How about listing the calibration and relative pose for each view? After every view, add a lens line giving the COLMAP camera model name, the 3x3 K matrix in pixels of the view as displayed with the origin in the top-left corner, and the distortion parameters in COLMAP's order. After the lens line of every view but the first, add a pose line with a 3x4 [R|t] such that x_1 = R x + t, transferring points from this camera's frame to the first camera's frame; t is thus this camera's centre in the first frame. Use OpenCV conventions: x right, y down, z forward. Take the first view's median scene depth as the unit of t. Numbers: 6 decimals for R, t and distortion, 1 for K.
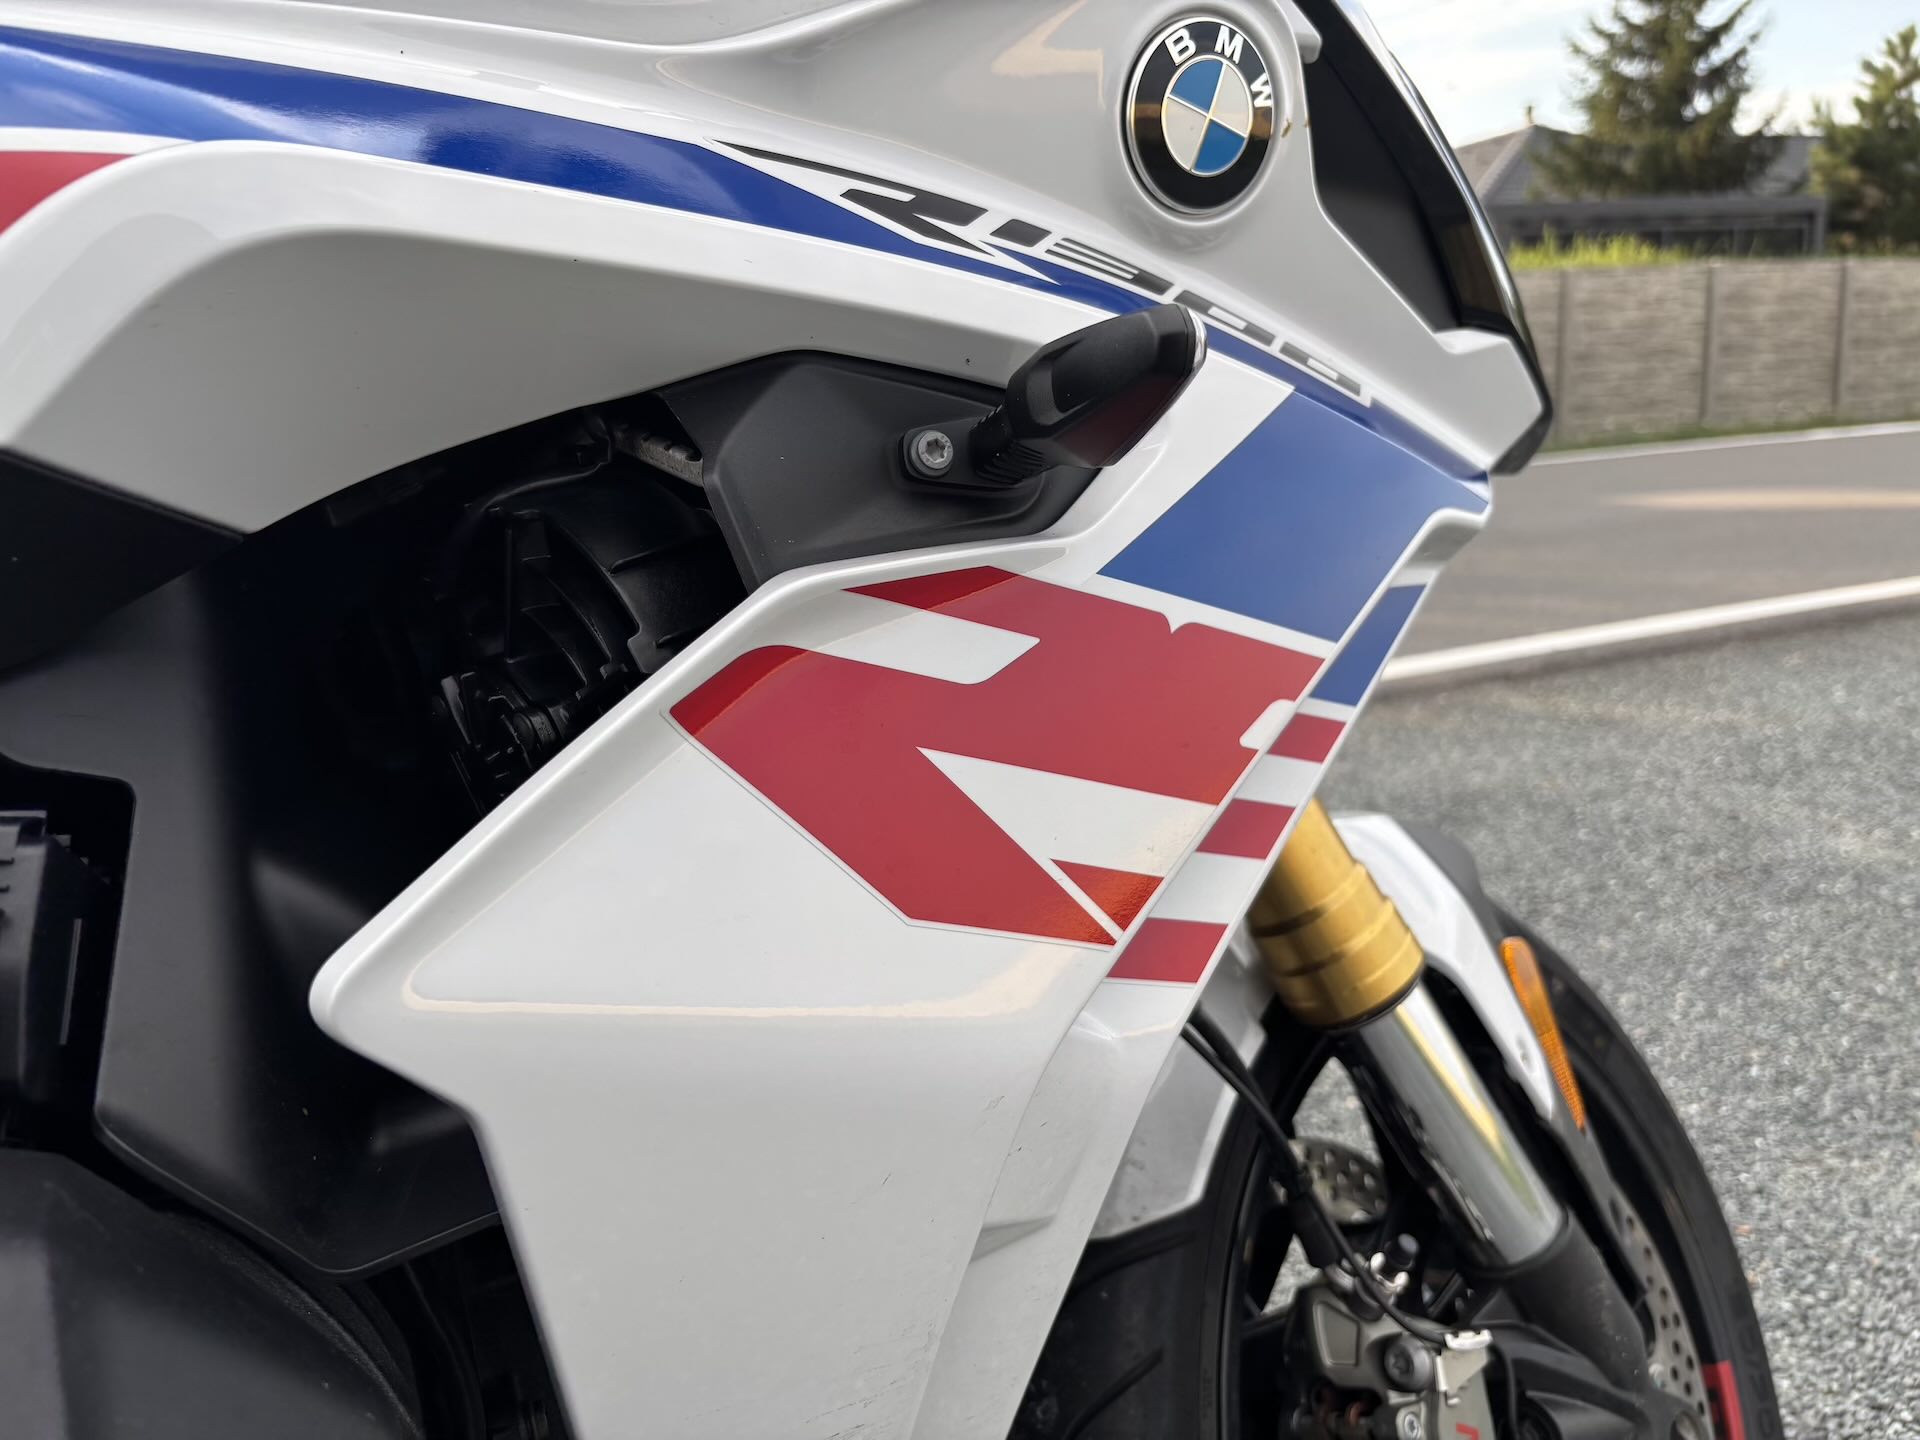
lens RADIAL K [[1500.8, 0, 948.0], [0, 1500.8, 713.0], [0, 0, 1]] dist [-0.015630, -0.032695]
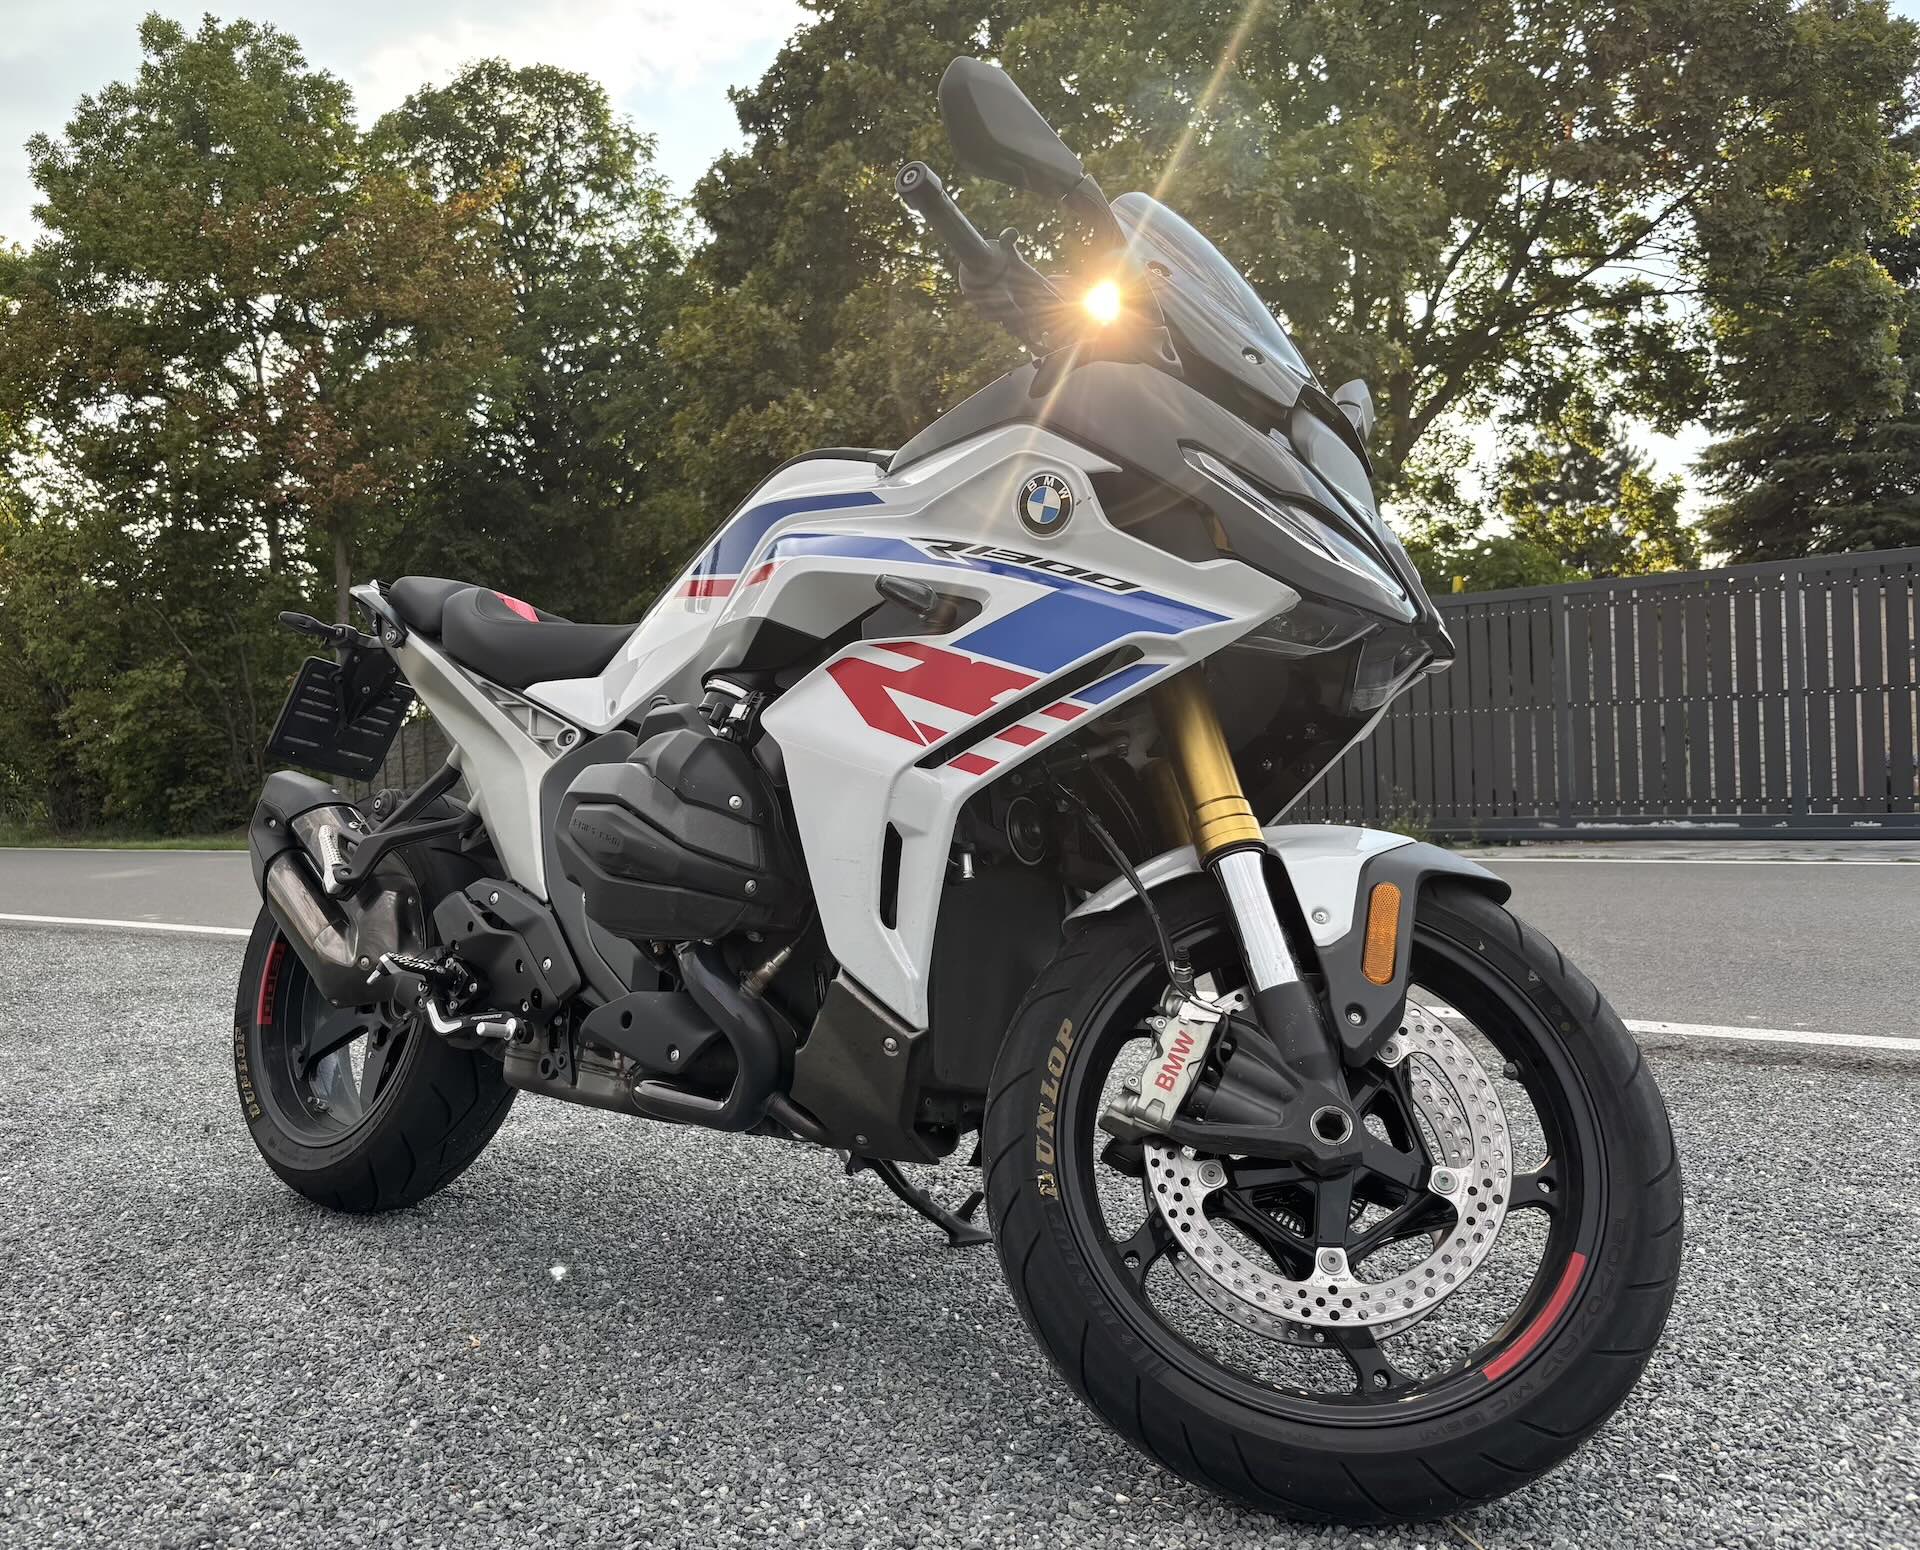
lens RADIAL K [[1658.2, 0, 886.3], [0, 1658.2, 789.2], [0, 0, 1]] dist [0.094707, -0.040055]
pose [[0.417925, 0.037602, -0.907703, 0.085269], [-0.177812, 0.983204, -0.041138, 0.010119], [0.890911, 0.178593, 0.417591, -0.016645]]
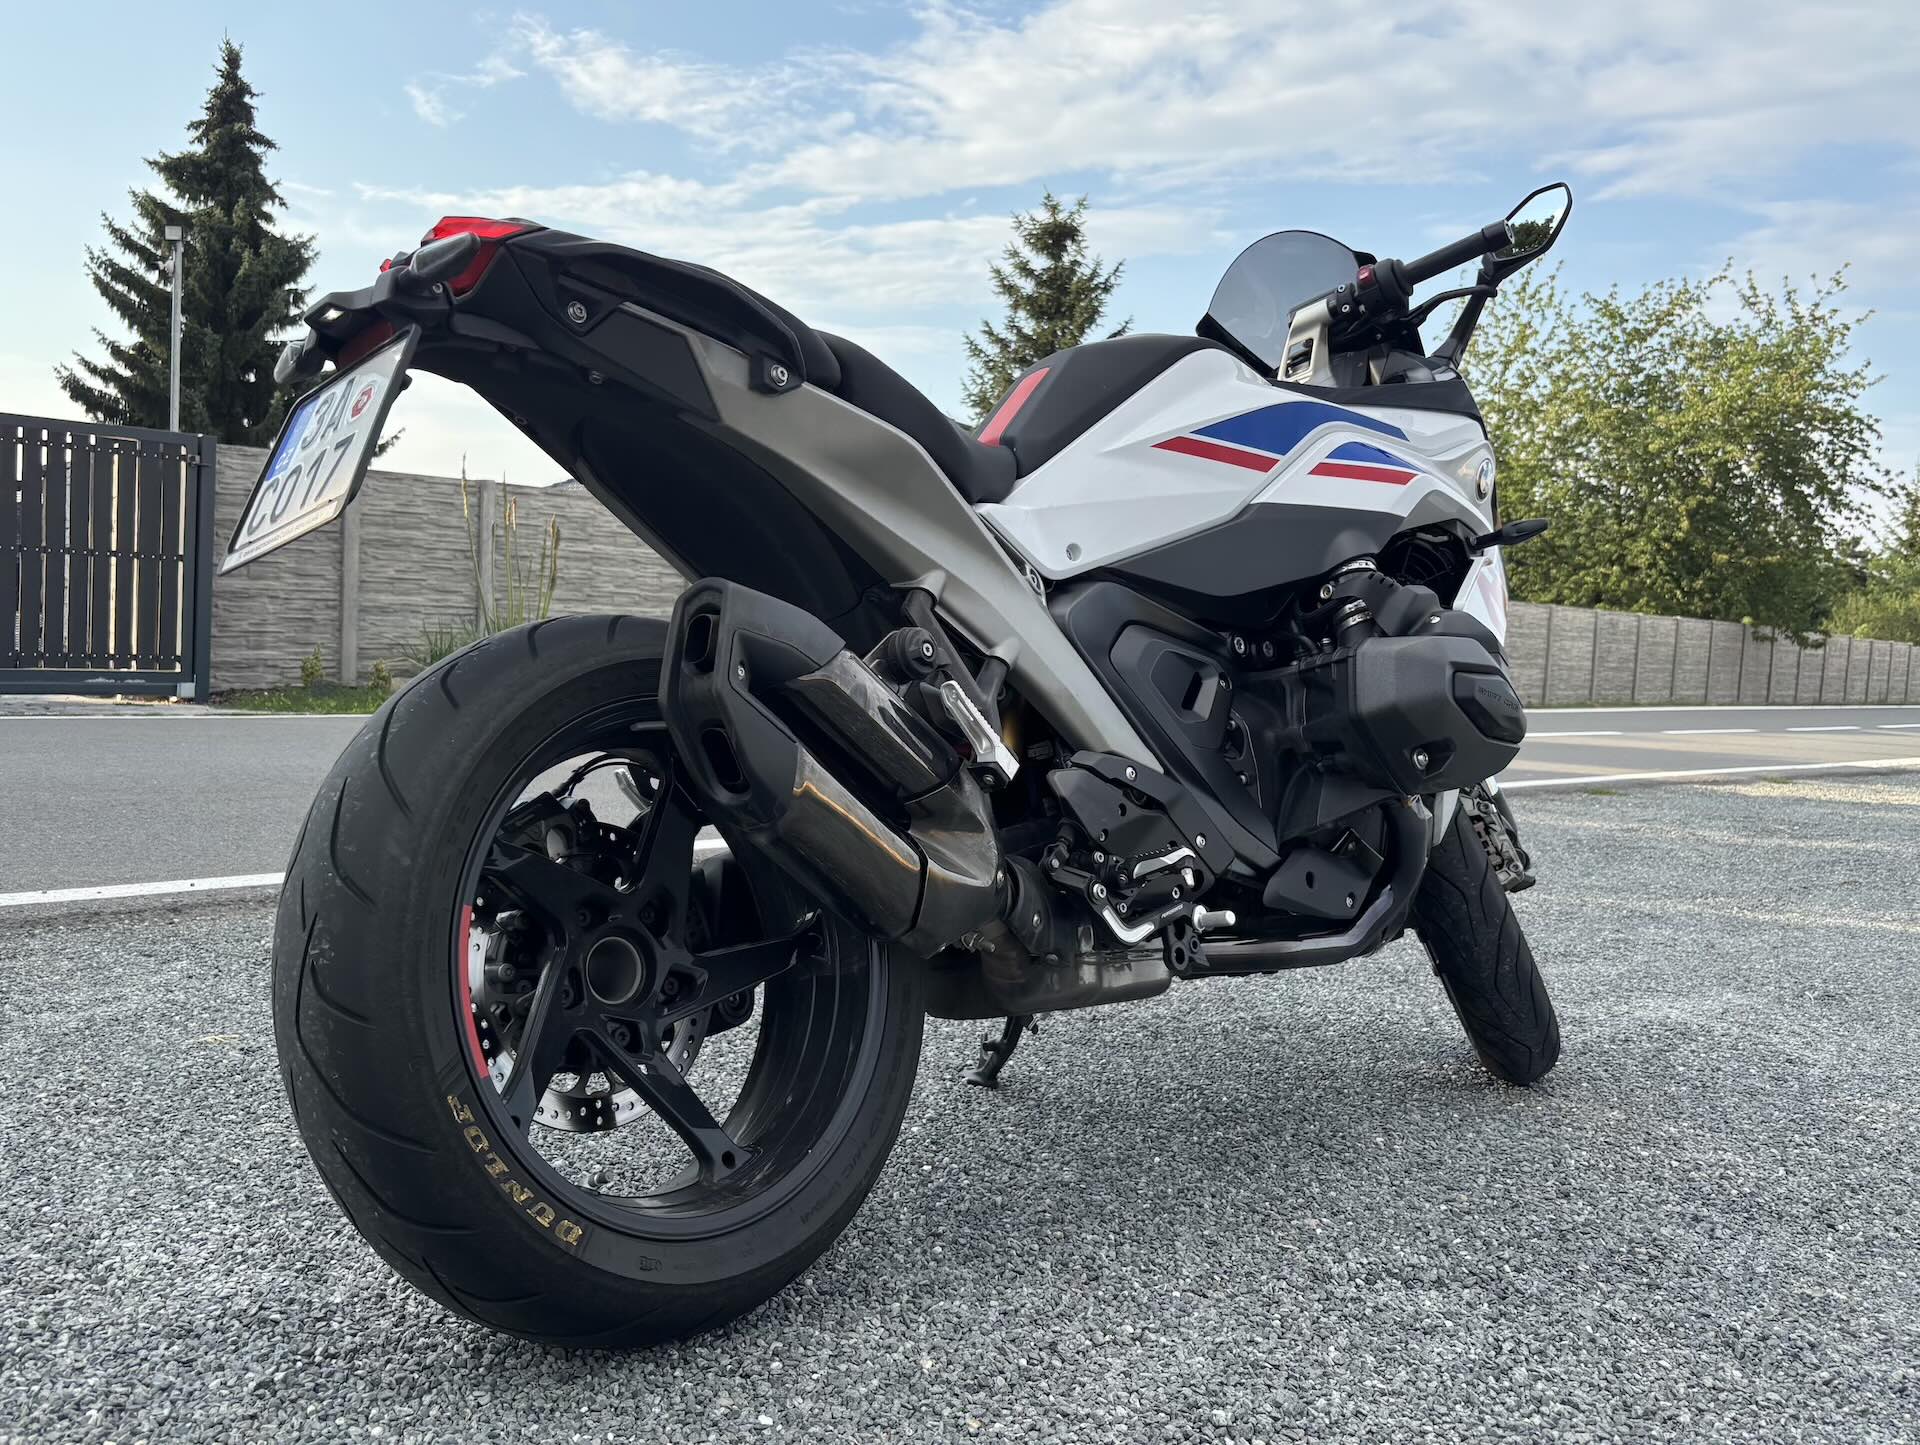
lens RADIAL K [[1713.4, 0, 935.7], [0, 1713.4, 724.5], [0, 0, 1]] dist [0.010413, -0.041460]
pose [[0.915836, 0.066389, 0.396027, -0.090968], [0.000566, 0.986024, -0.166604, 0.032694], [-0.401553, 0.152806, 0.902998, -0.079708]]
